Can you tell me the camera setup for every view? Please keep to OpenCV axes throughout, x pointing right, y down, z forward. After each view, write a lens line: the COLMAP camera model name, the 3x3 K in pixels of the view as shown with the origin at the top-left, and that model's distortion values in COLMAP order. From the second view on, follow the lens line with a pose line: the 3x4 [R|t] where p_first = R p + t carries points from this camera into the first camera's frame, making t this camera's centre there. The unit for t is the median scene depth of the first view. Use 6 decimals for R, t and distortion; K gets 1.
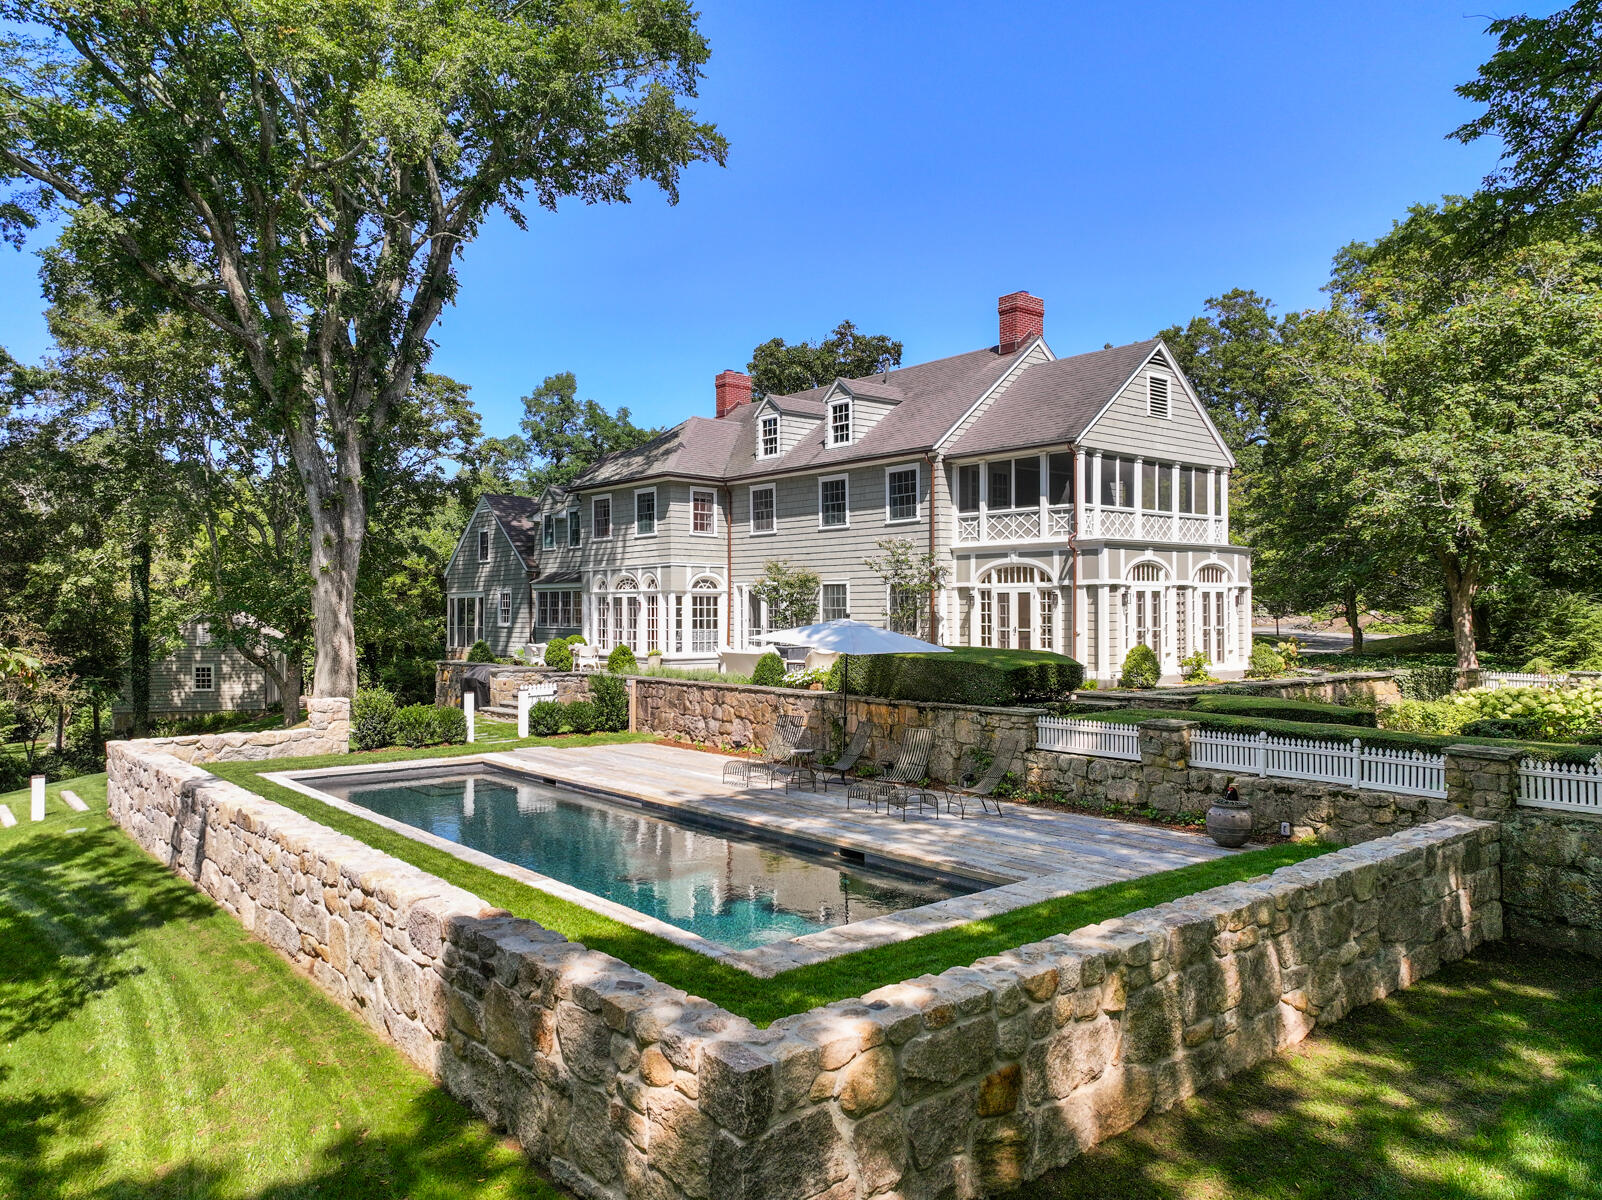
lens RADIAL K [[1136.5, 0, 802.4], [0, 1136.5, 603.7], [0, 0, 1]] dist [0.005295, 0.008482]
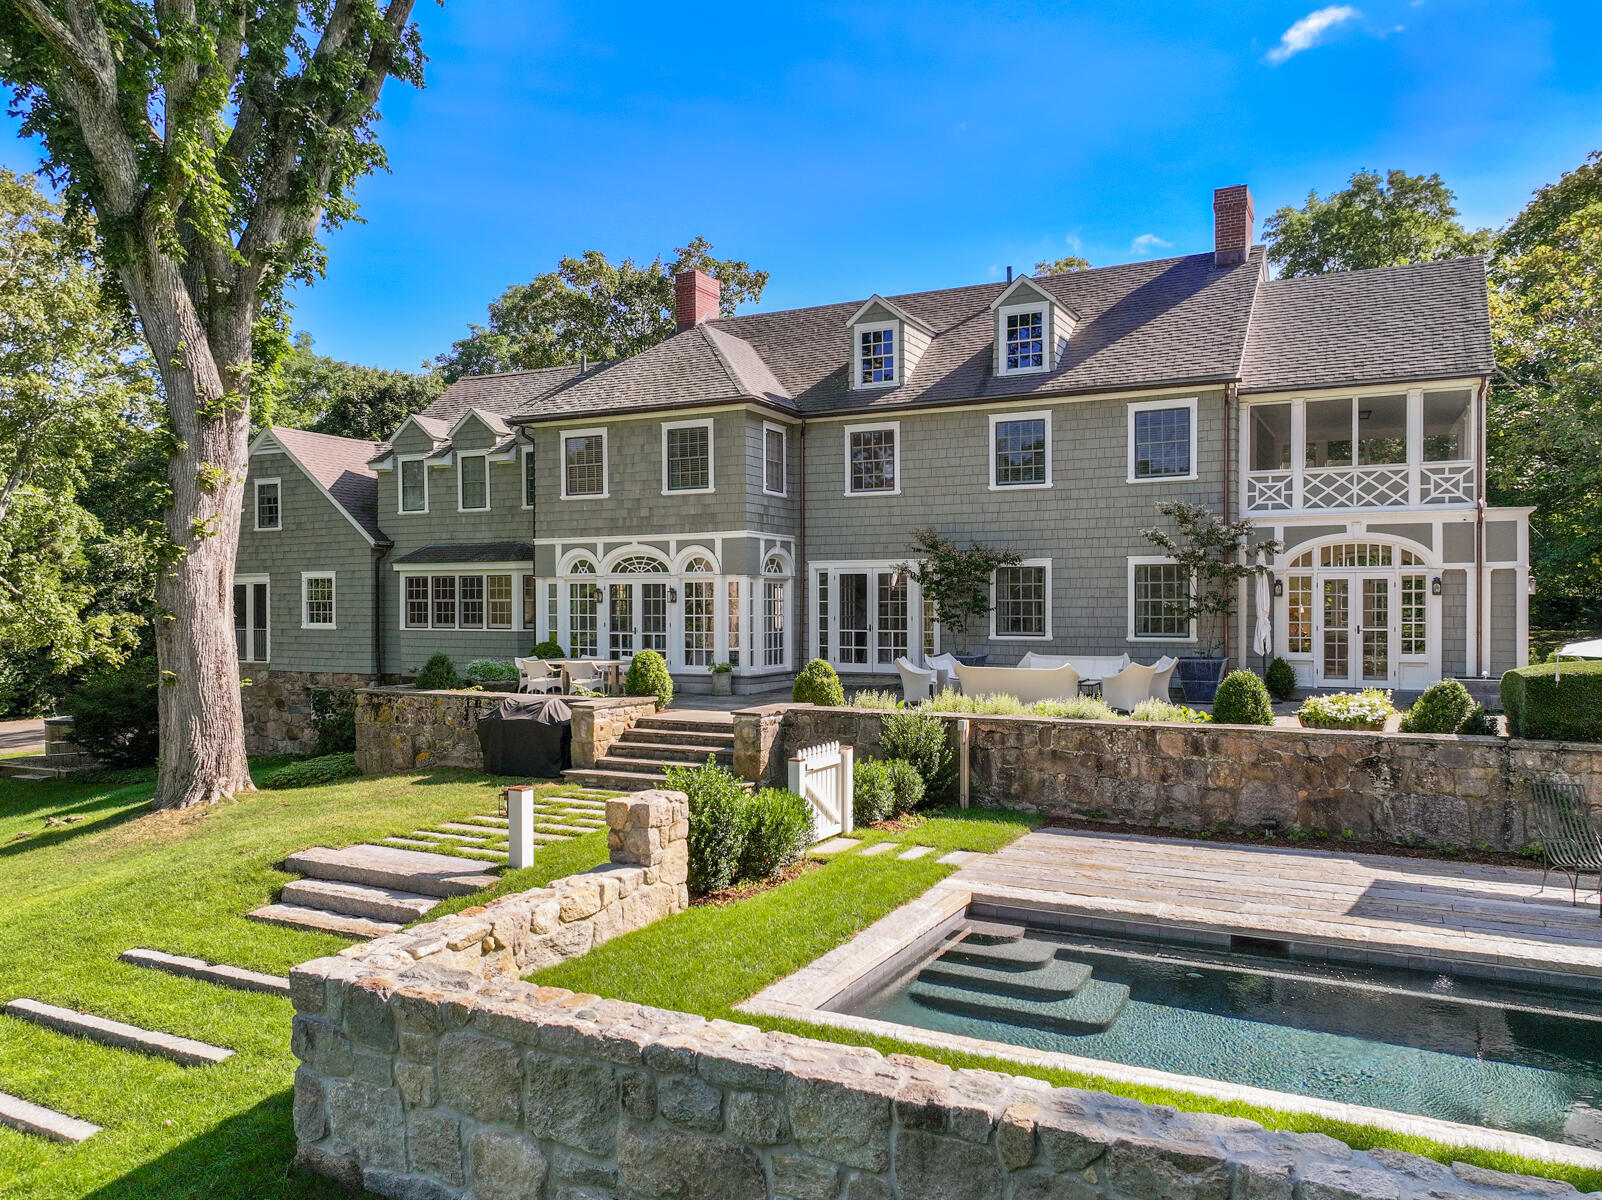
lens RADIAL K [[1136.5, 0, 800.2], [0, 1136.5, 604.5], [0, 0, 1]] dist [0.005295, 0.008482]
pose [[0.921182, 0.002425, 0.389124, -0.362306], [-0.004389, 0.999982, 0.004159, 0.003651], [-0.389106, -0.005539, 0.921176, 0.382758]]
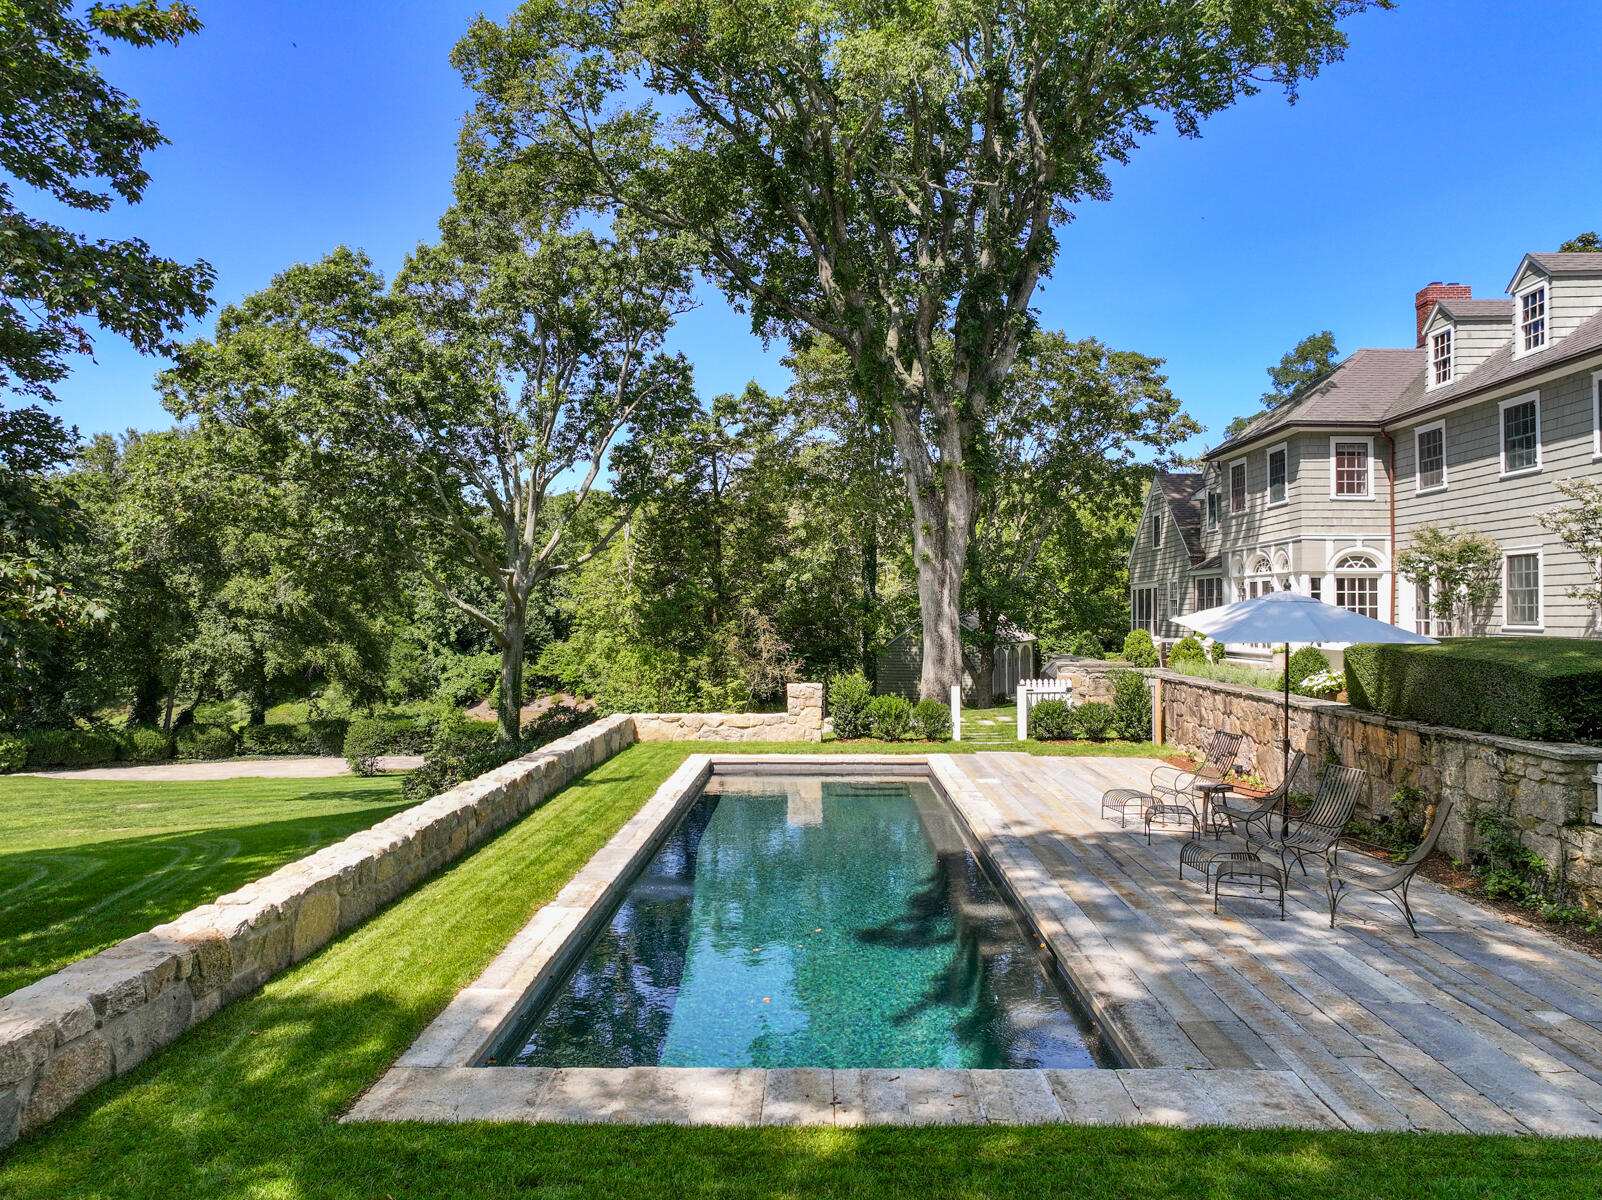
lens RADIAL K [[1136.5, 0, 800.0], [0, 1136.5, 598.5], [0, 0, 1]] dist [0.005295, 0.008482]
pose [[0.749273, -0.008769, -0.662203, 0.149937], [0.004618, 0.999957, -0.008017, 0.012465], [0.662245, 0.002949, 0.749281, 0.182771]]
